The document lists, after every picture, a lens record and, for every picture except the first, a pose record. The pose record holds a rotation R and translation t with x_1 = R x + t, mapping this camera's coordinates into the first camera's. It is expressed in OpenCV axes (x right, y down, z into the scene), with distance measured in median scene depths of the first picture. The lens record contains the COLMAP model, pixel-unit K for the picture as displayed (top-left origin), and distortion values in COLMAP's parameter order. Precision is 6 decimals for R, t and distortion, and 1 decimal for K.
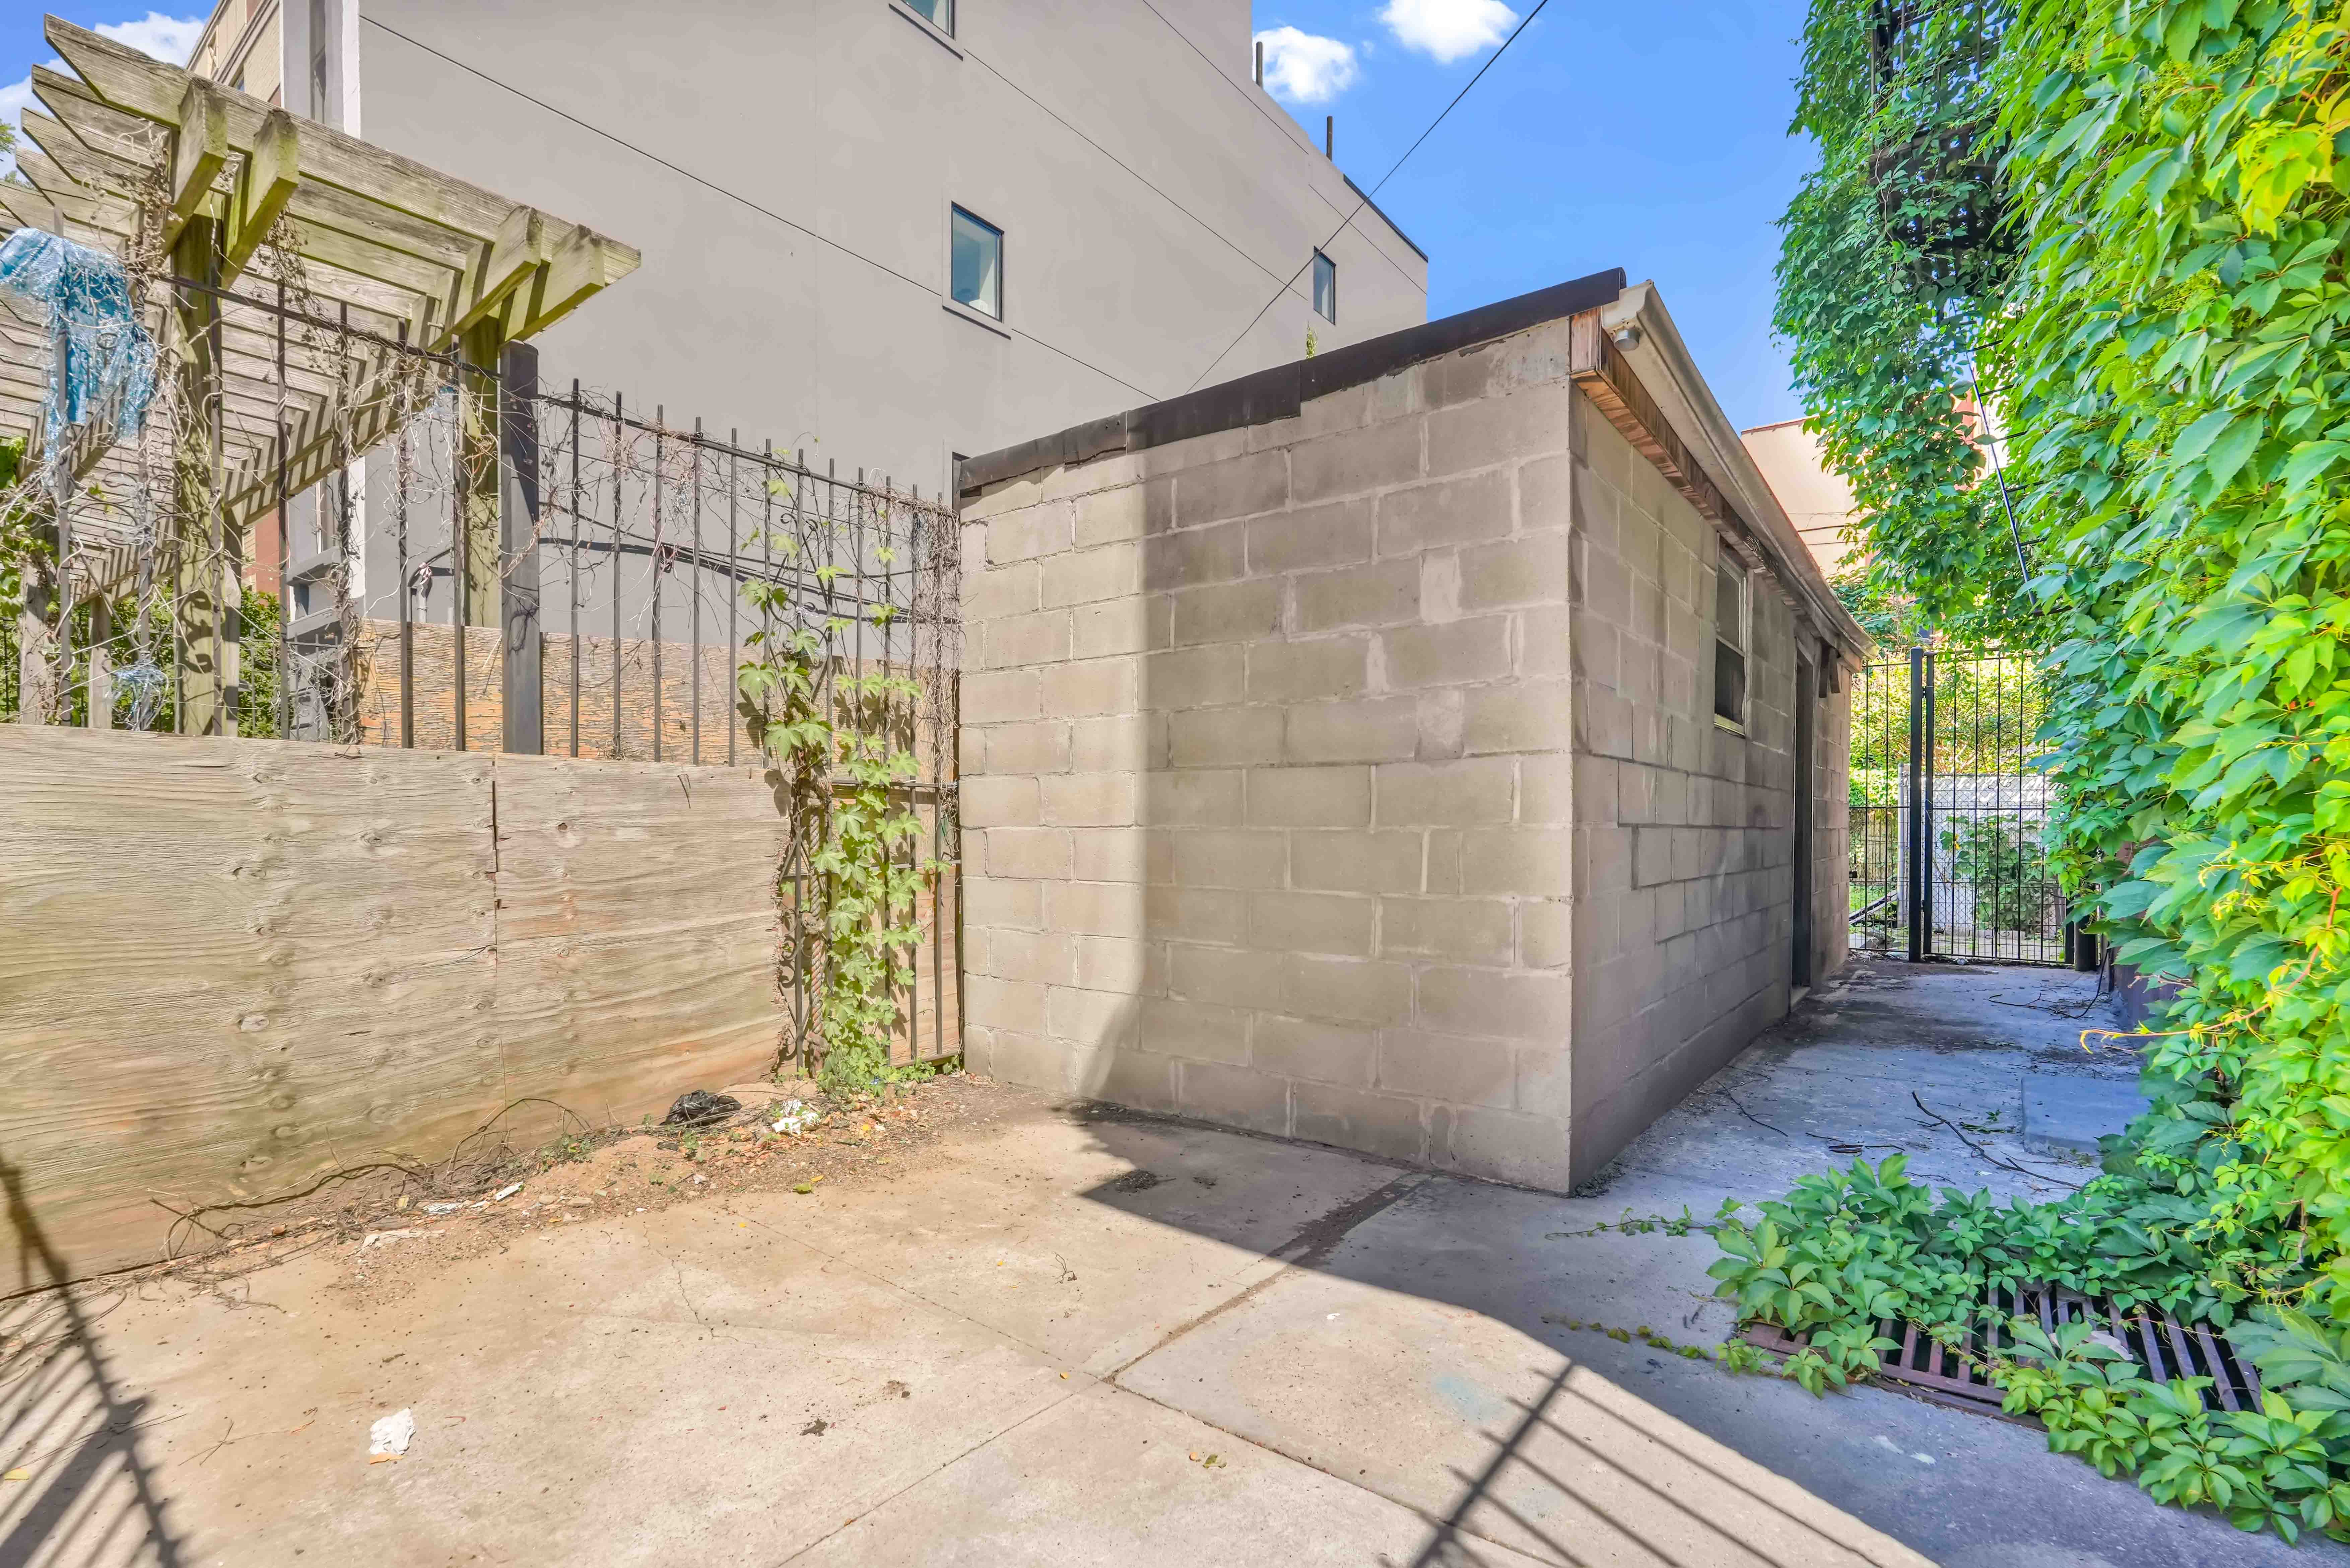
lens RADIAL K [[1073.2, 0, 1147.3], [0, 1073.2, 858.6], [0, 0, 1]] dist [-0.008584, 0.004341]
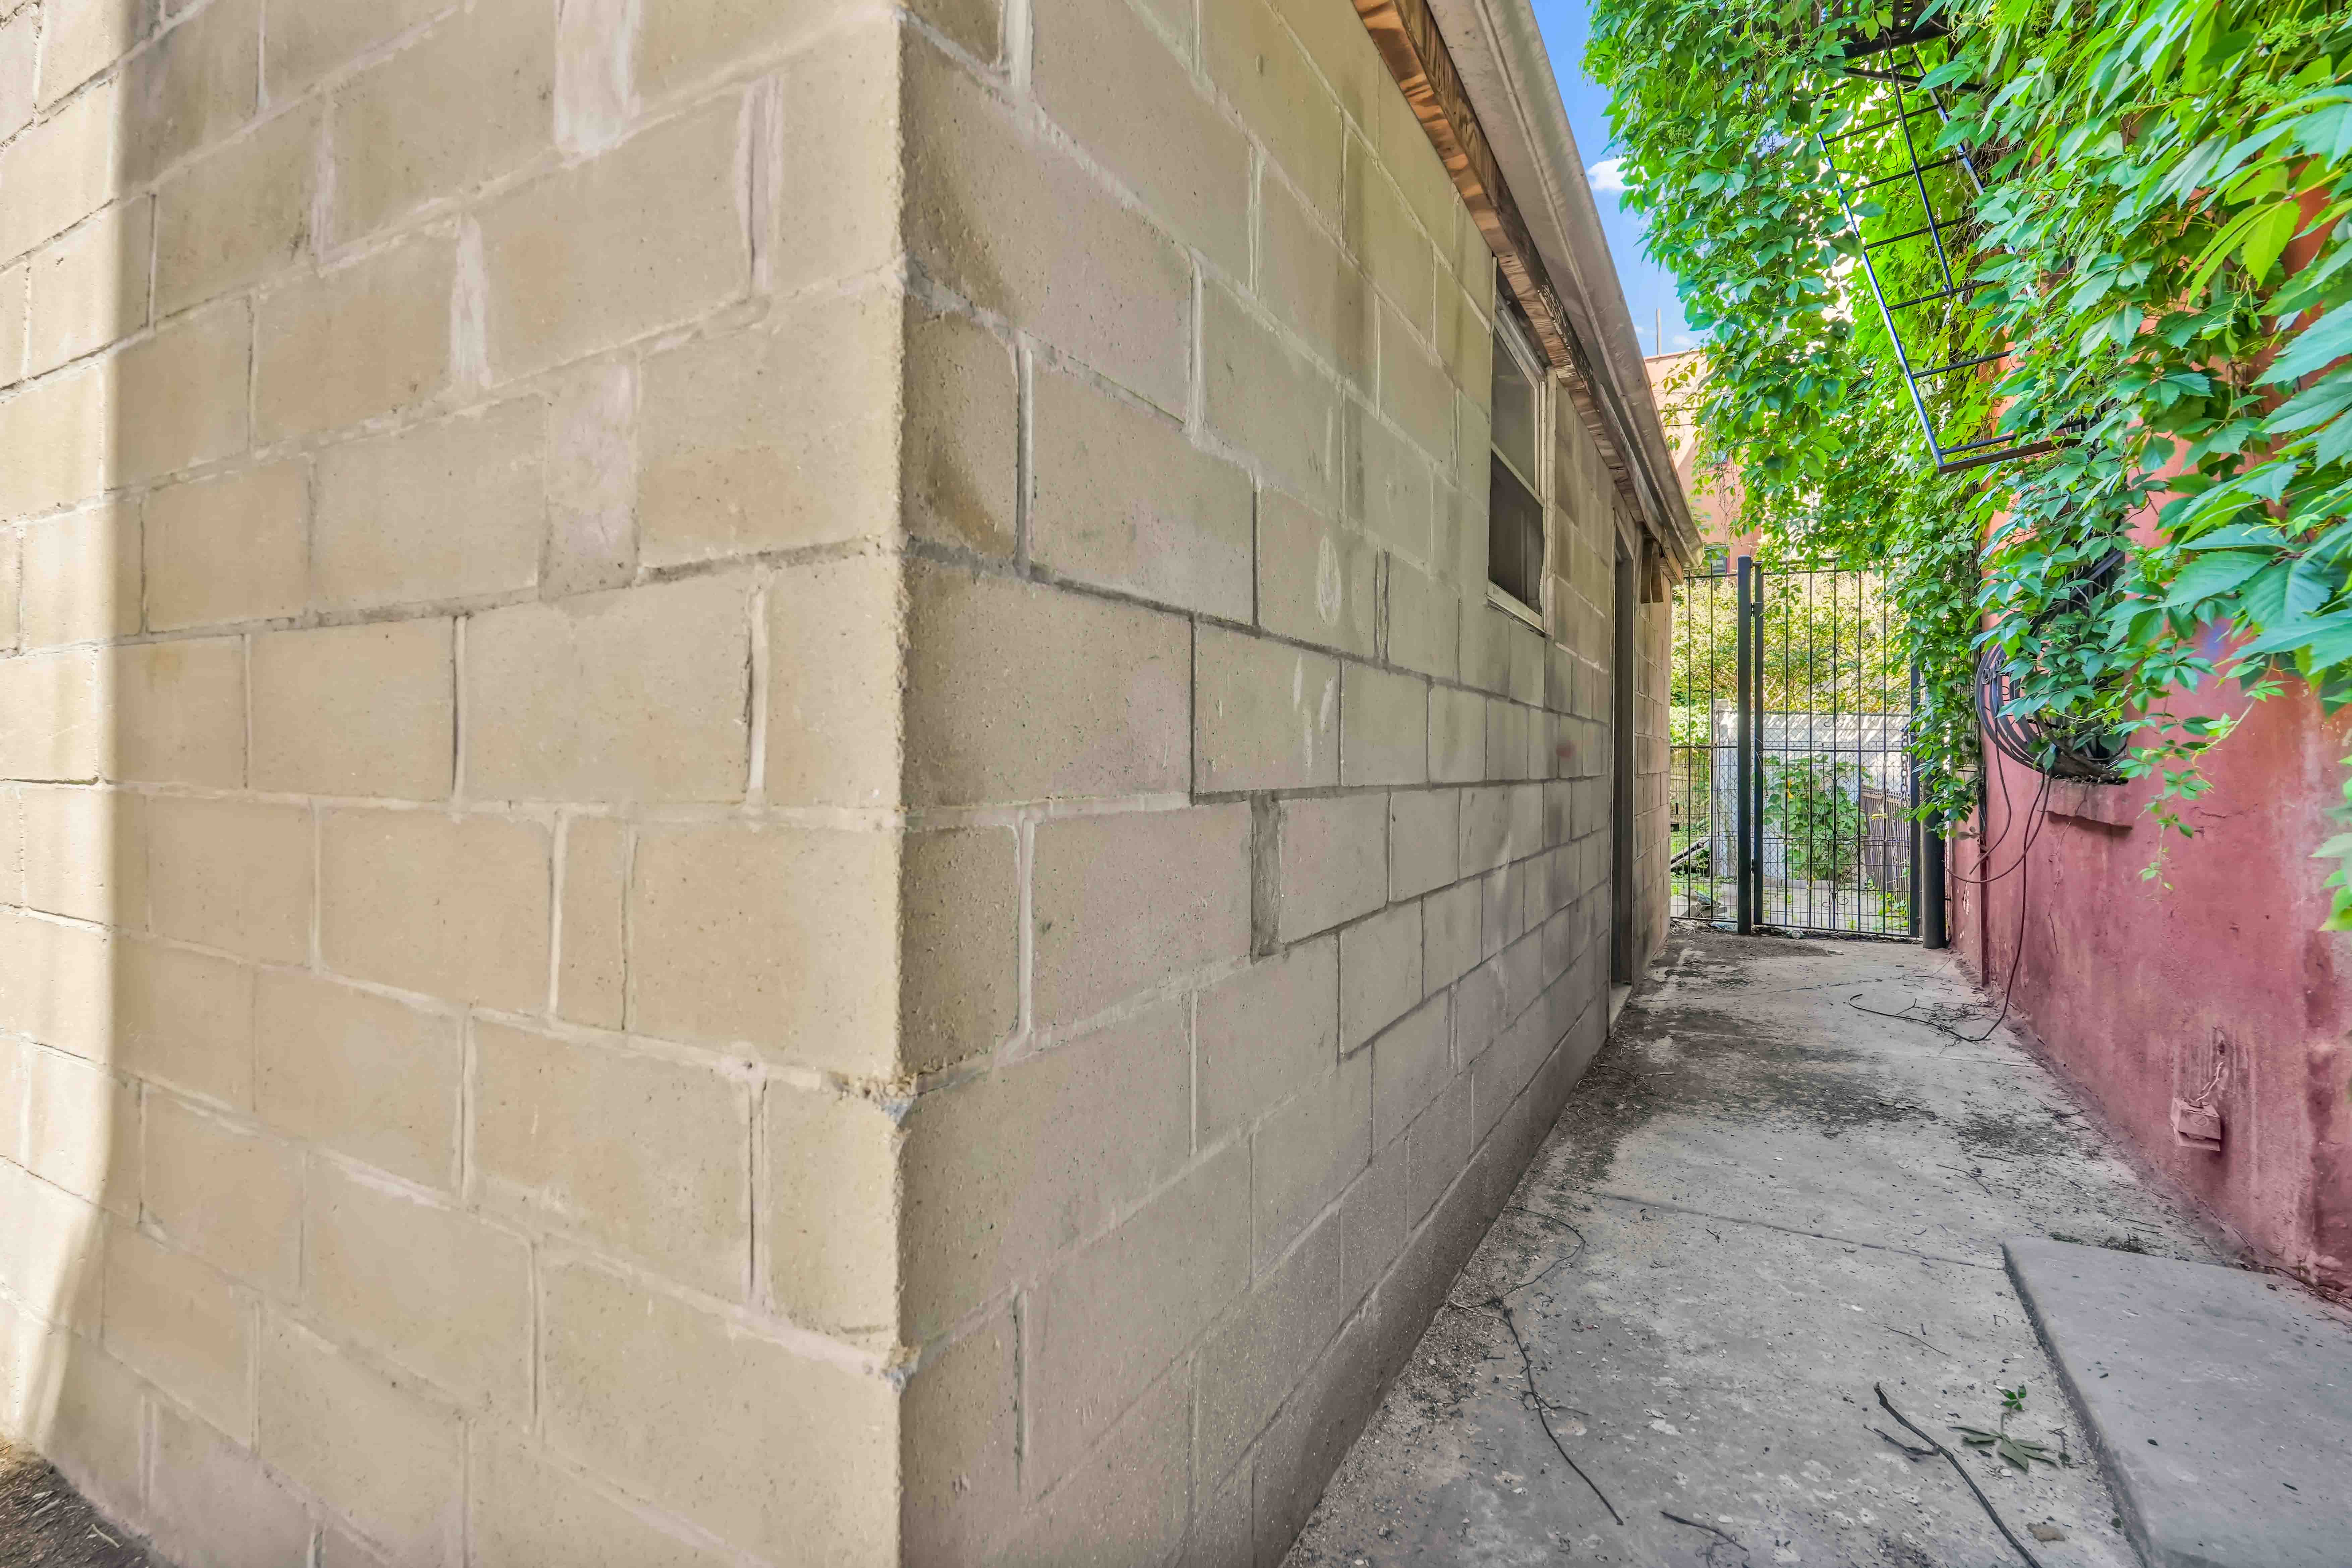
lens RADIAL K [[1074.1, 0, 1183.6], [0, 1074.1, 771.1], [0, 0, 1]] dist [-0.008584, 0.004341]
pose [[0.985540, 0.005627, 0.169348, 0.218412], [-0.002560, 0.999829, -0.018324, -0.019828], [-0.169423, 0.017626, 0.985386, 0.374031]]
